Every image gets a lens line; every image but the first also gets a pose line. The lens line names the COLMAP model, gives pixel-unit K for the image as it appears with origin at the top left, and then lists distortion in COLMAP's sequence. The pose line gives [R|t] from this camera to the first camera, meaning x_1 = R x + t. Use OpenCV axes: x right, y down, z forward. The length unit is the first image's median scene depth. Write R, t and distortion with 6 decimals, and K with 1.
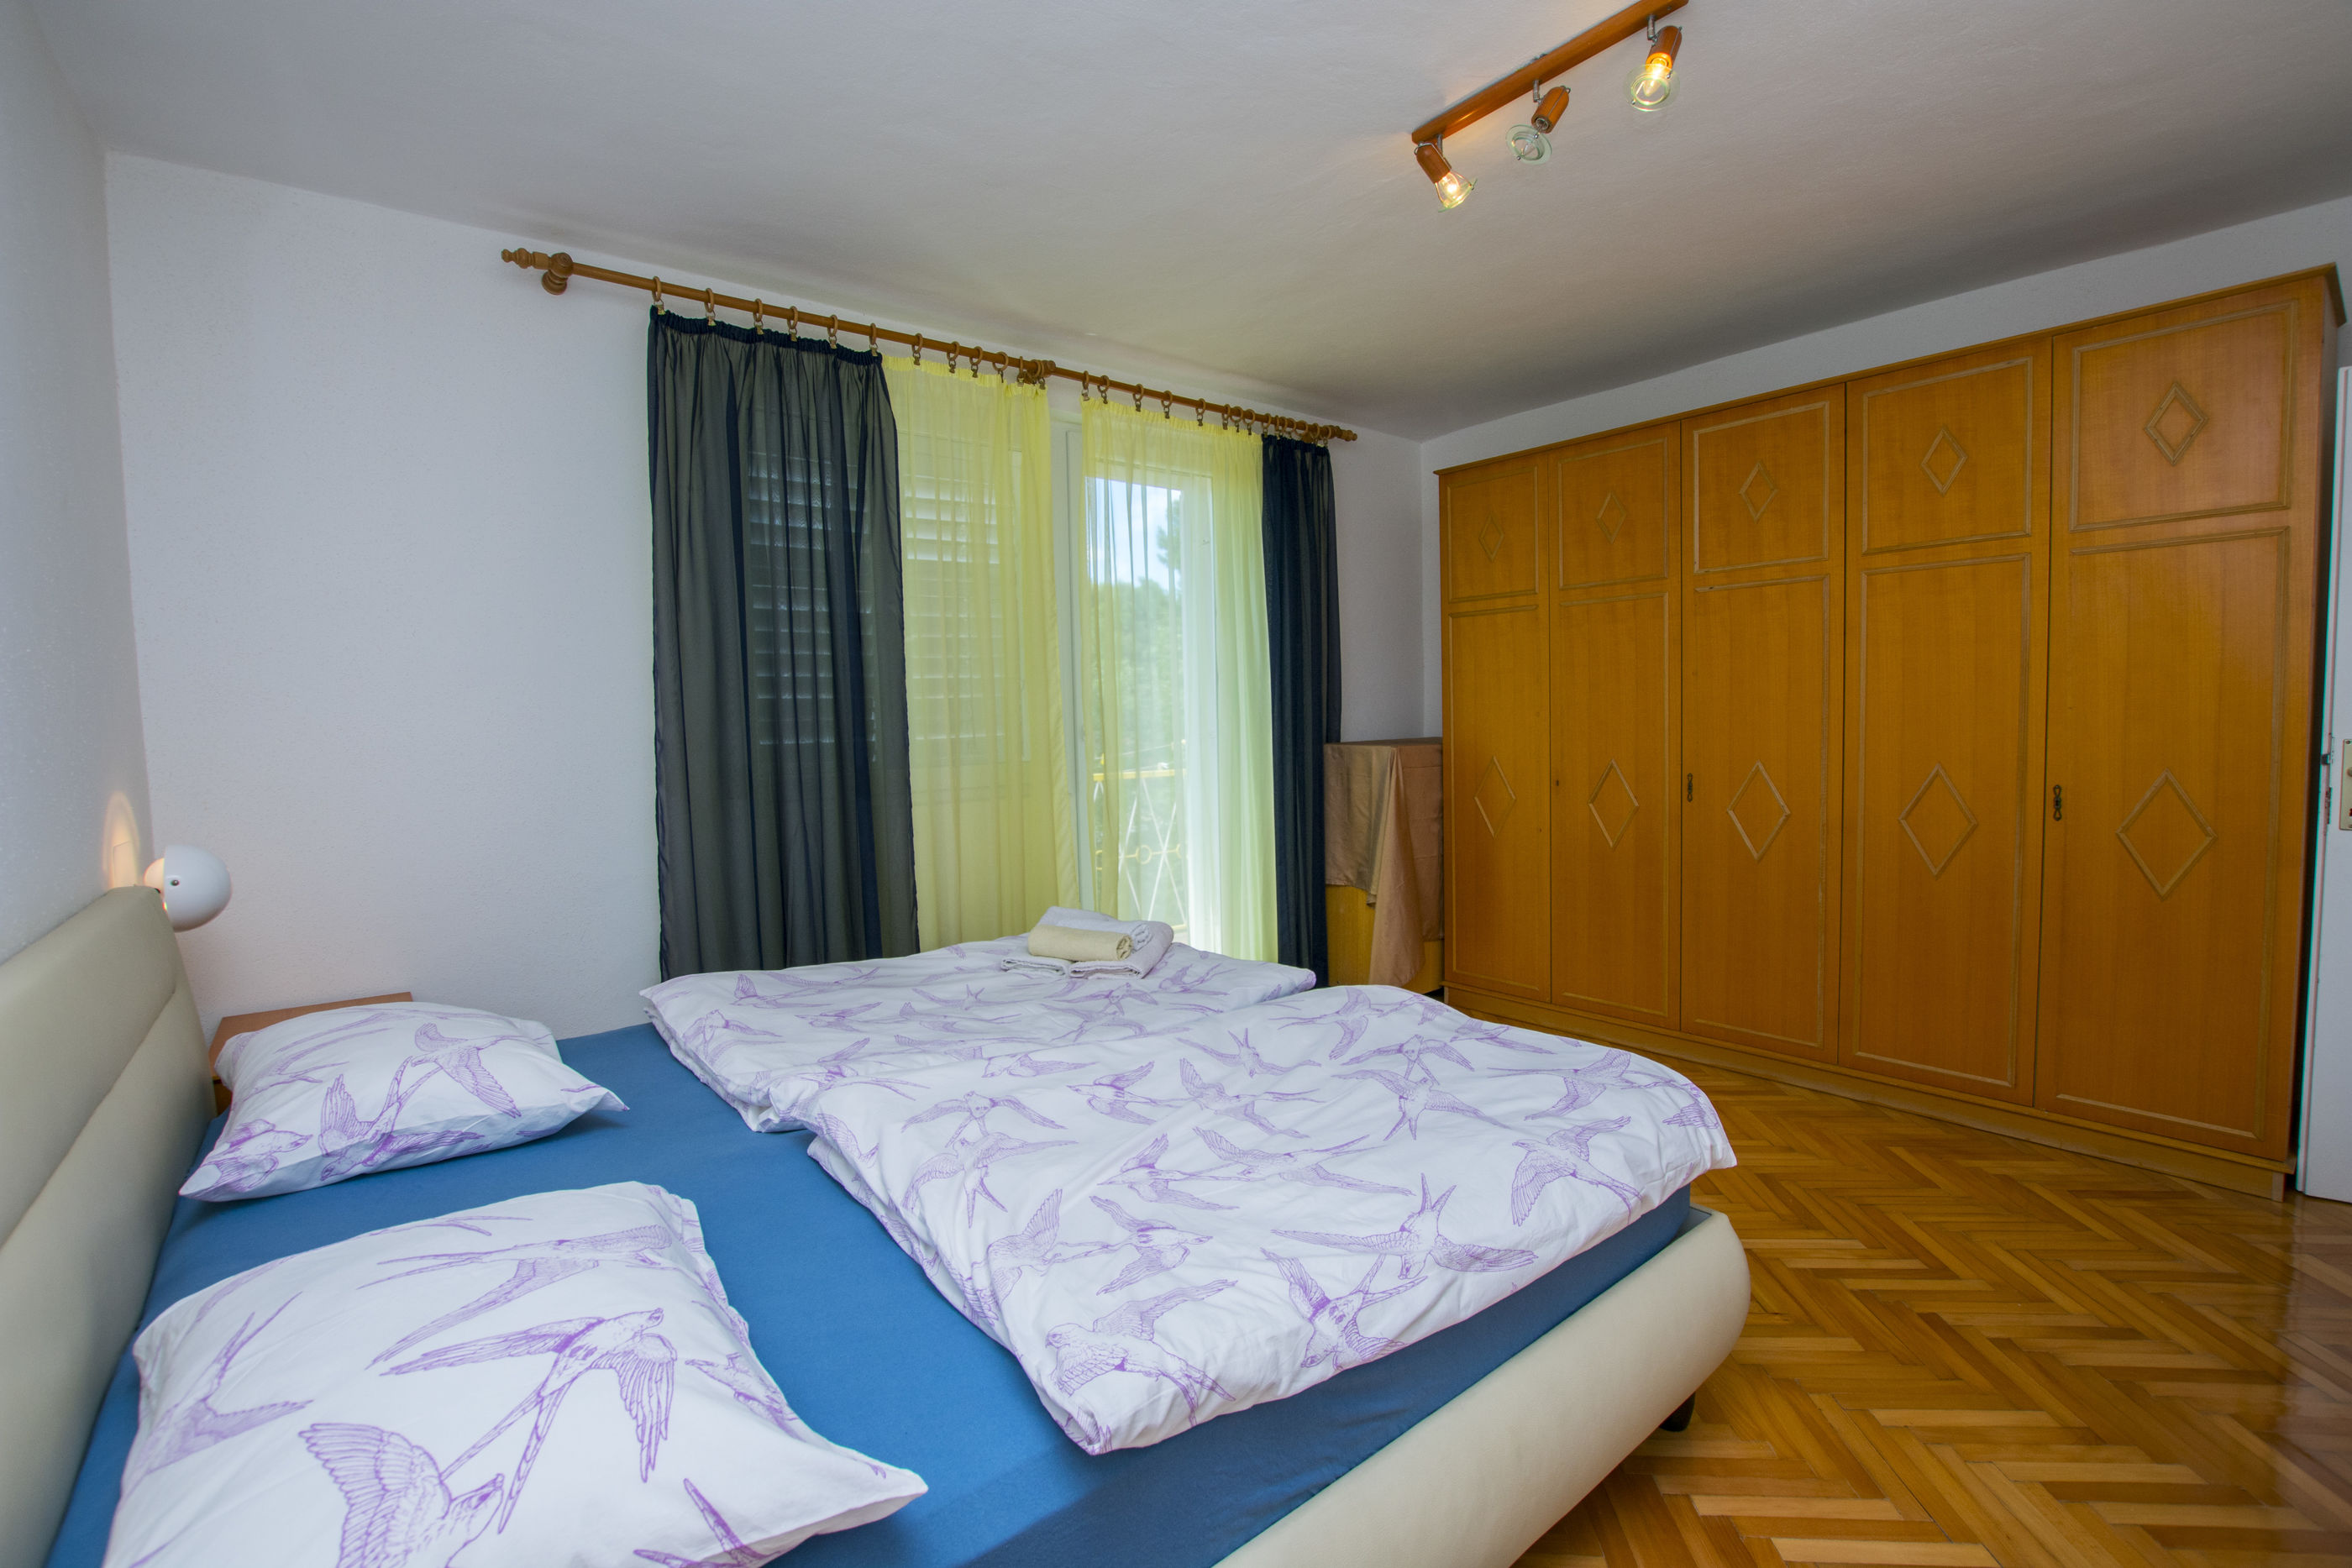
lens RADIAL K [[1029.9, 0, 1173.1], [0, 1029.9, 789.8], [0, 0, 1]] dist [-0.028995, 0.000236]
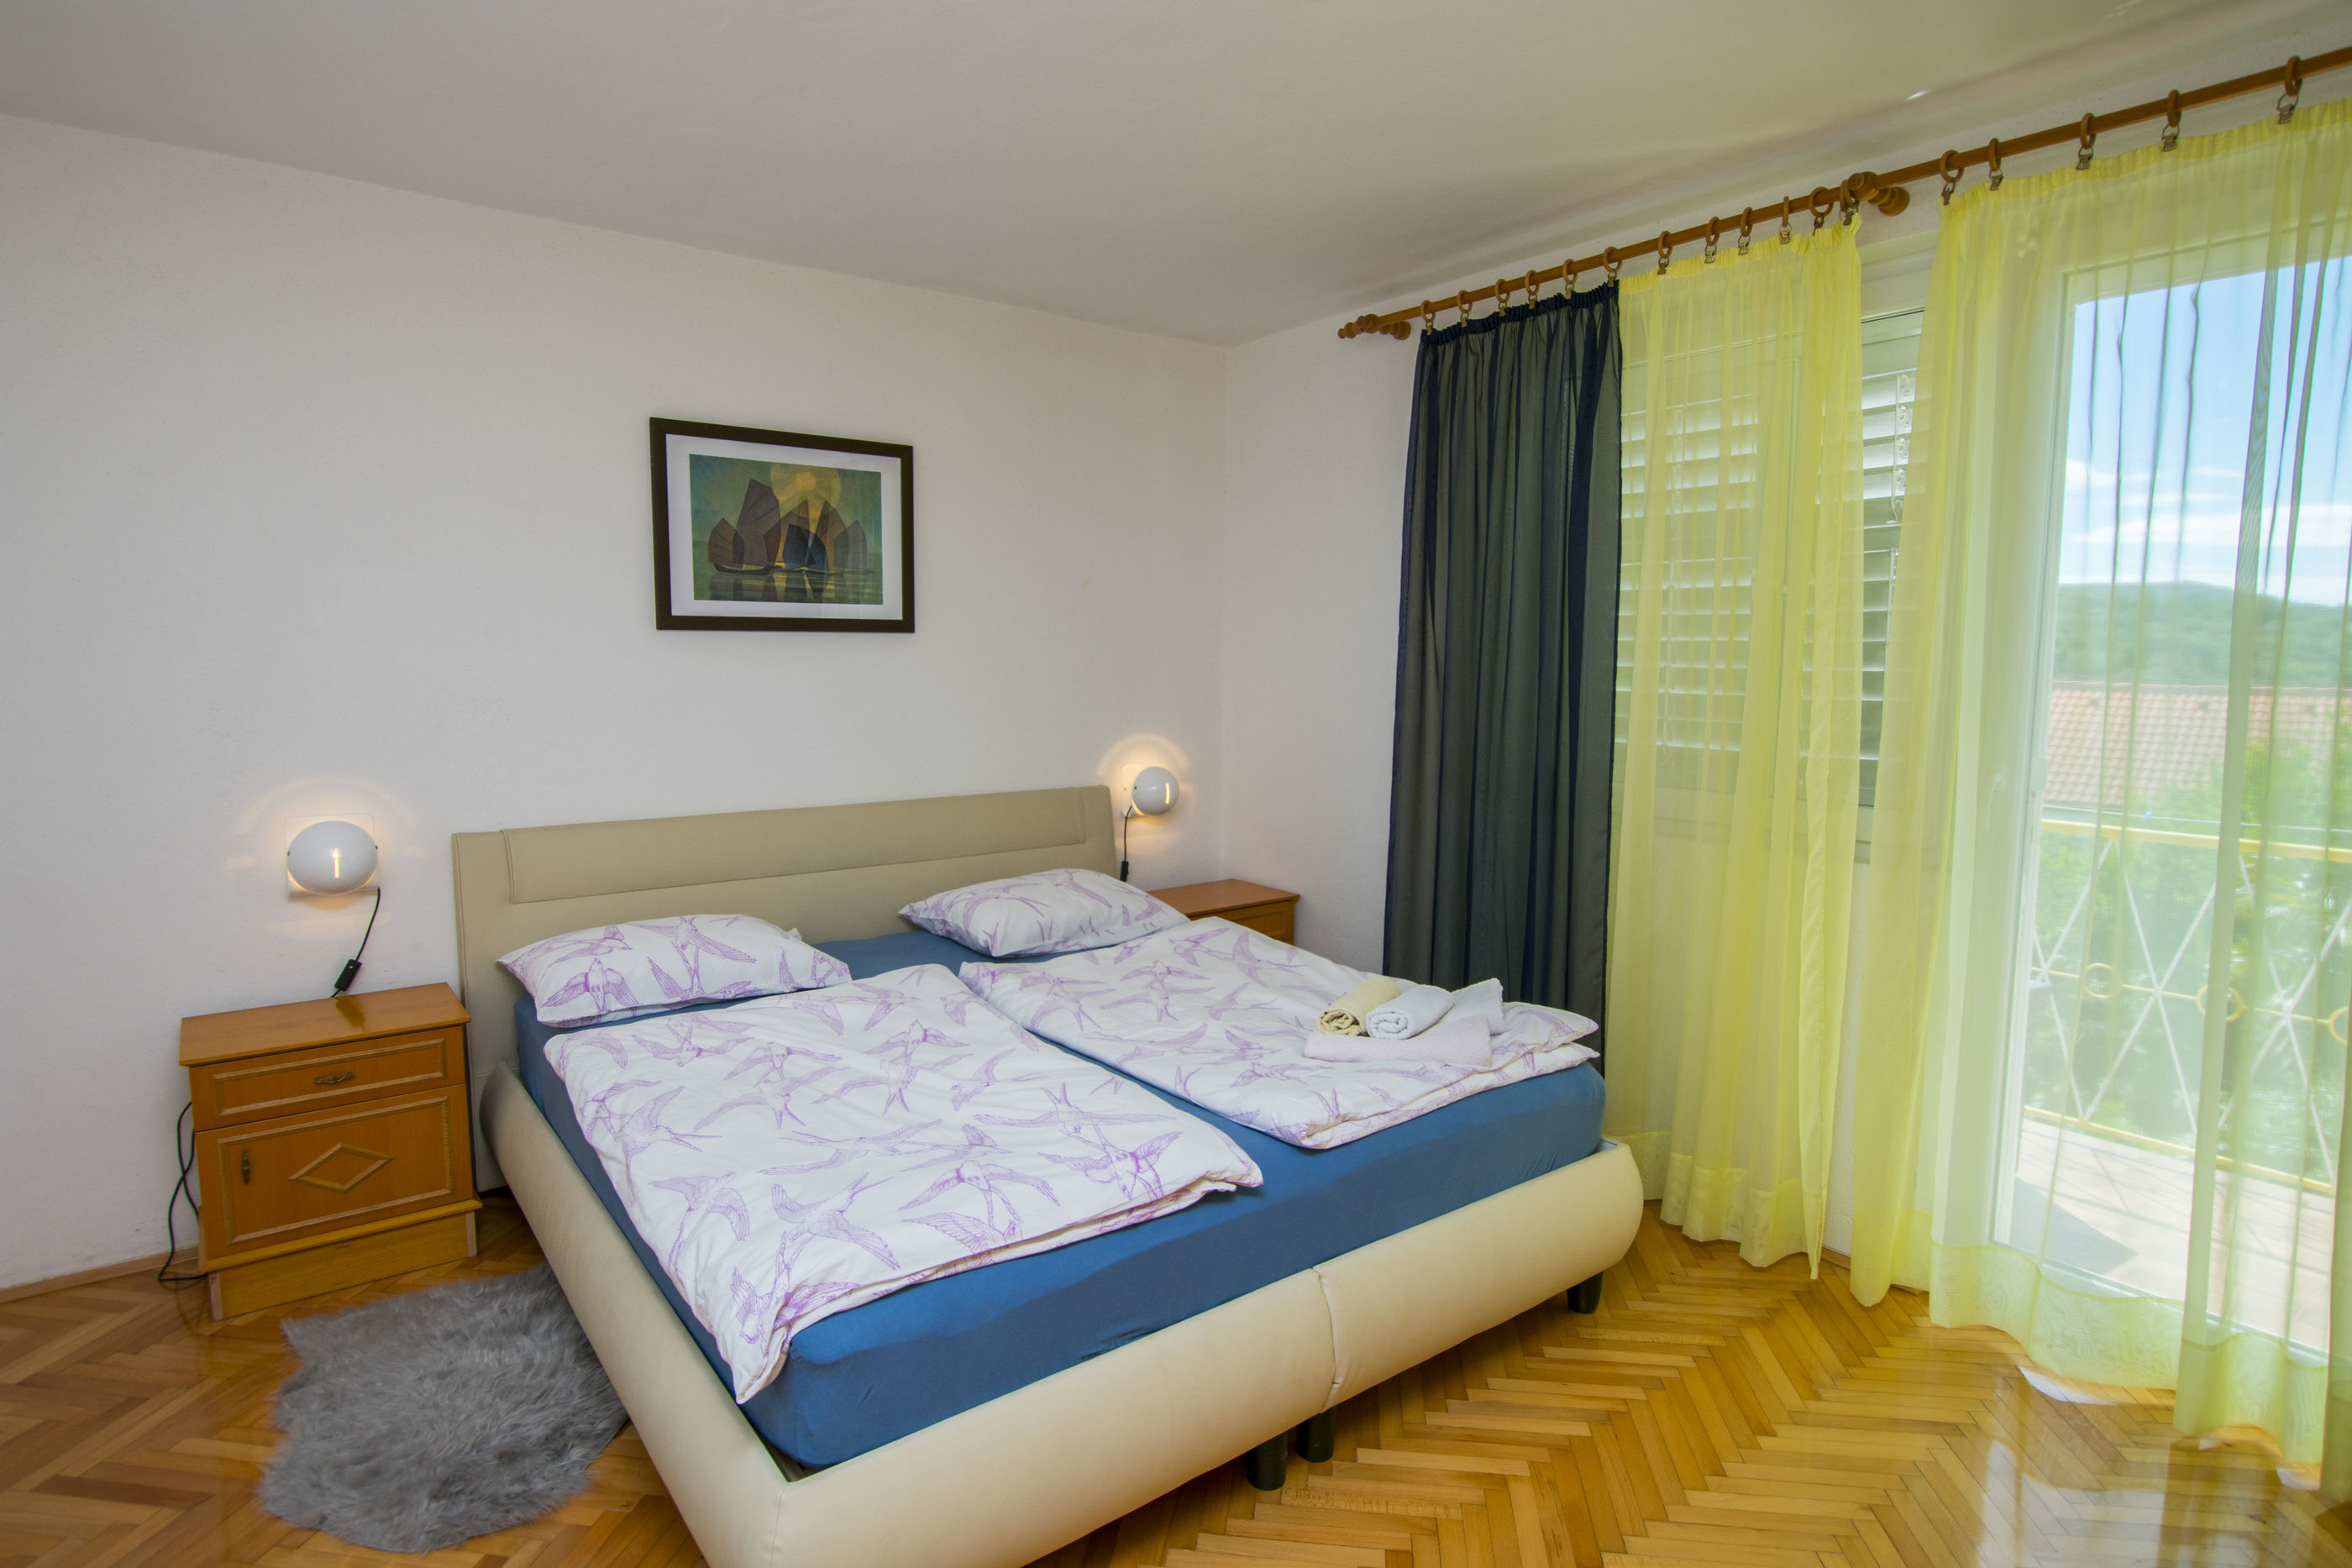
lens RADIAL K [[1231.2, 0, 1178.6], [0, 1231.2, 776.5], [0, 0, 1]] dist [-0.004128, -0.000142]
pose [[-0.010383, 0.114786, -0.993336, 0.787009], [-0.083472, 0.989823, 0.115253, -0.125626], [0.996456, 0.084113, -0.000696, 0.728501]]
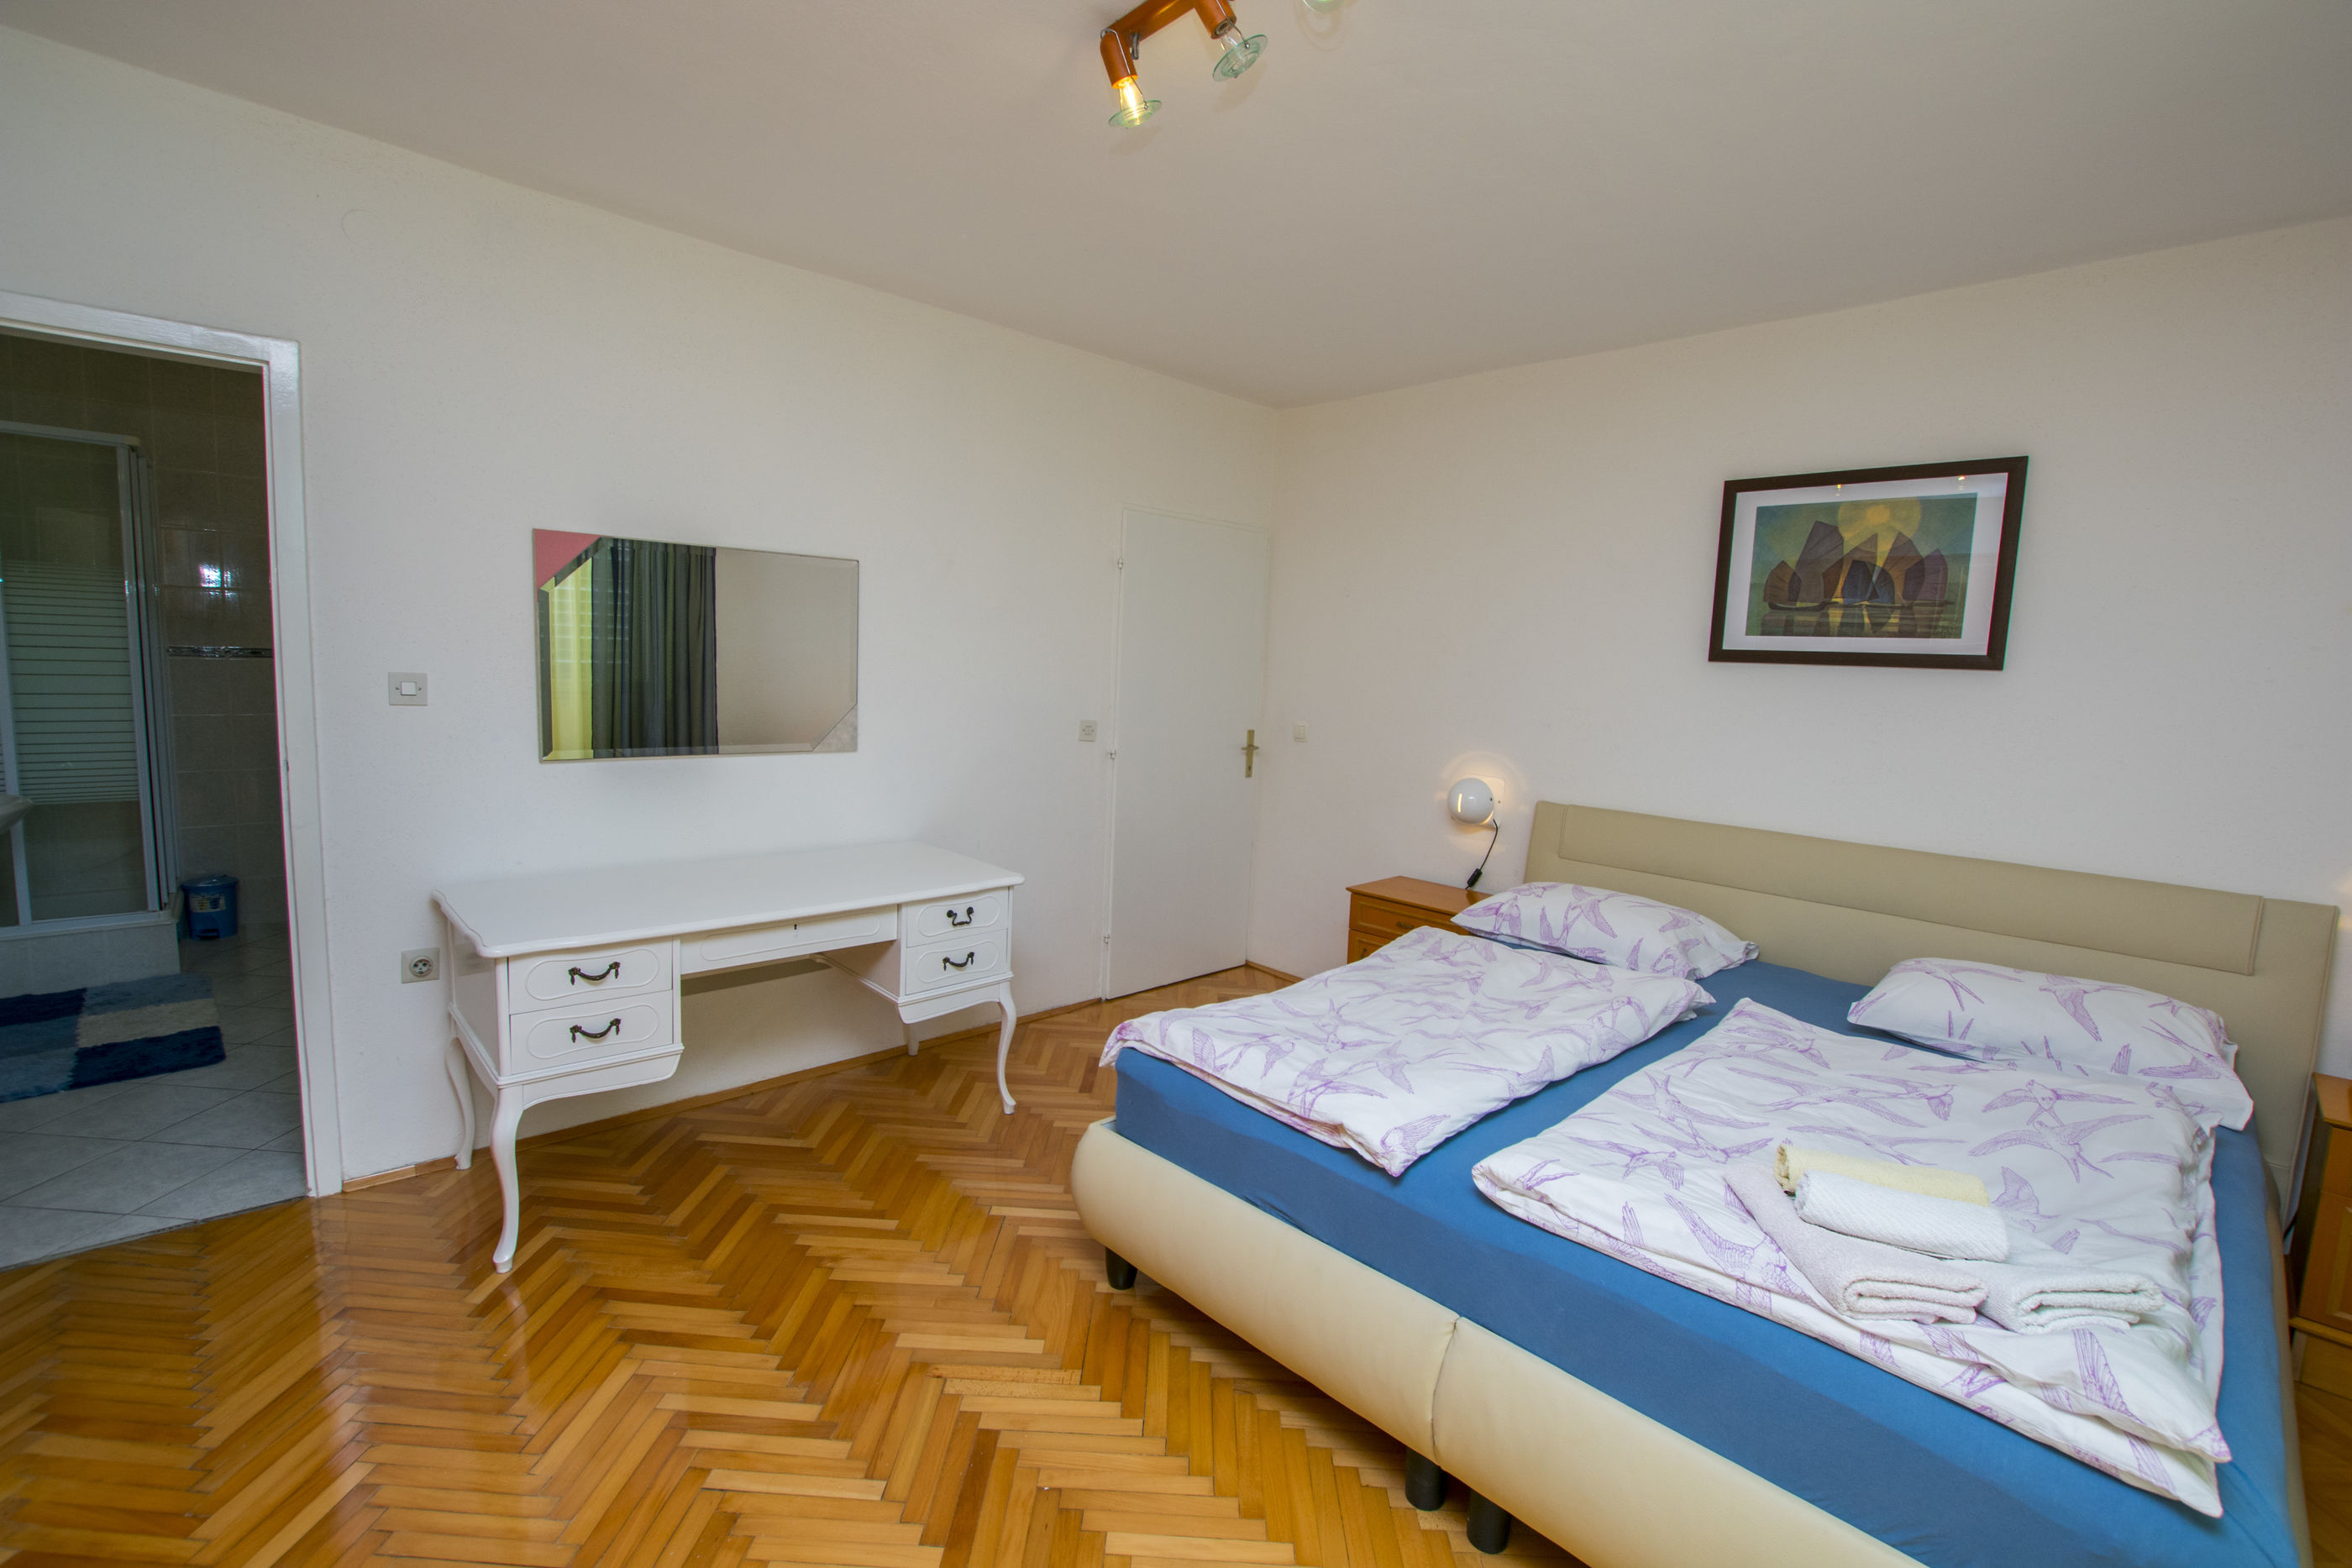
lens RADIAL K [[1029.9, 0, 1174.7], [0, 1029.9, 780.7], [0, 0, 1]] dist [-0.028995, 0.000236]
pose [[-0.993862, -0.016327, -0.109416, 0.348383], [-0.037385, 0.980430, 0.193287, -0.154058], [0.104119, 0.196191, -0.975022, 1.276426]]
